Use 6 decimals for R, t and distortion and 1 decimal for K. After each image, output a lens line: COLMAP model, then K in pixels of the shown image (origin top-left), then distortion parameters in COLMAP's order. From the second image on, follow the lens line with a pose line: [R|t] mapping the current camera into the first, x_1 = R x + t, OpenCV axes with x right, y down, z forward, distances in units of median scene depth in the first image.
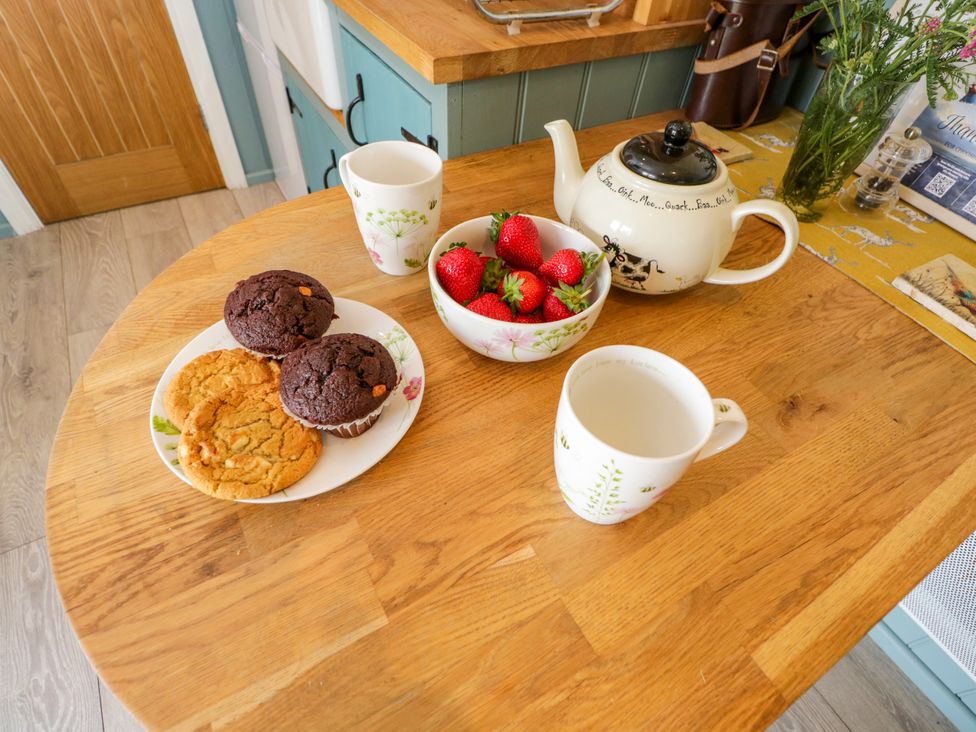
lens RADIAL K [[509.1, 0, 484.5], [0, 509.1, 370.6], [0, 0, 1]] dist [-0.021413, -0.000731]
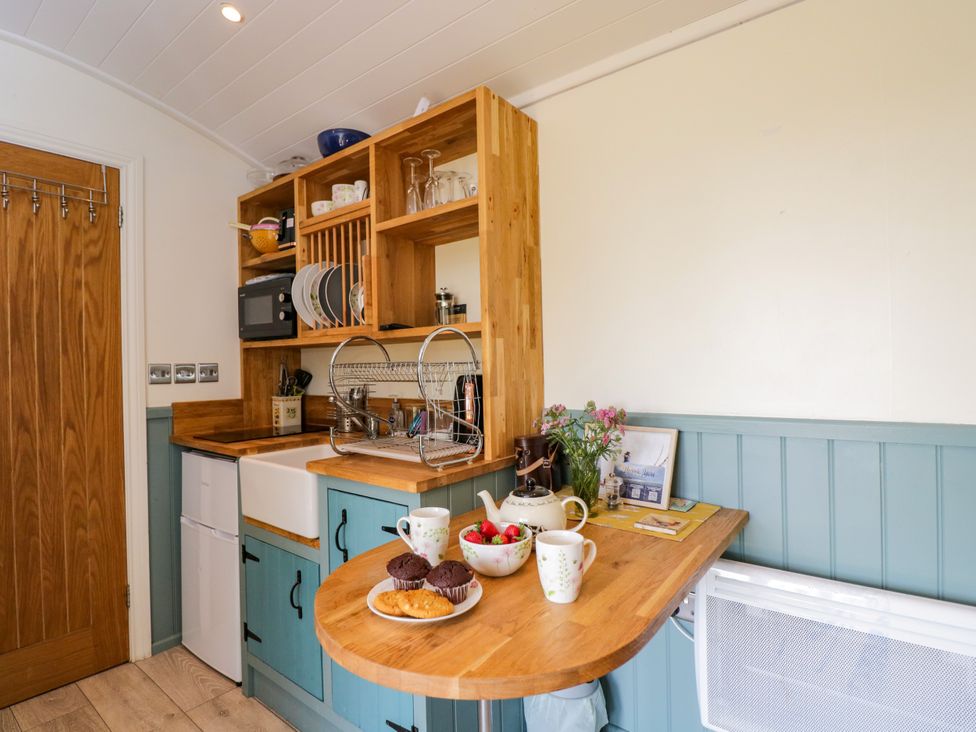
lens RADIAL K [[518.1, 0, 485.3], [0, 518.1, 368.1], [0, 0, 1]] dist [0.002778, -0.015579]
pose [[0.923648, -0.076674, 0.375493, -0.583907], [0.332053, 0.649309, -0.684207, 0.663171], [-0.191350, 0.756650, 0.625192, -0.804368]]
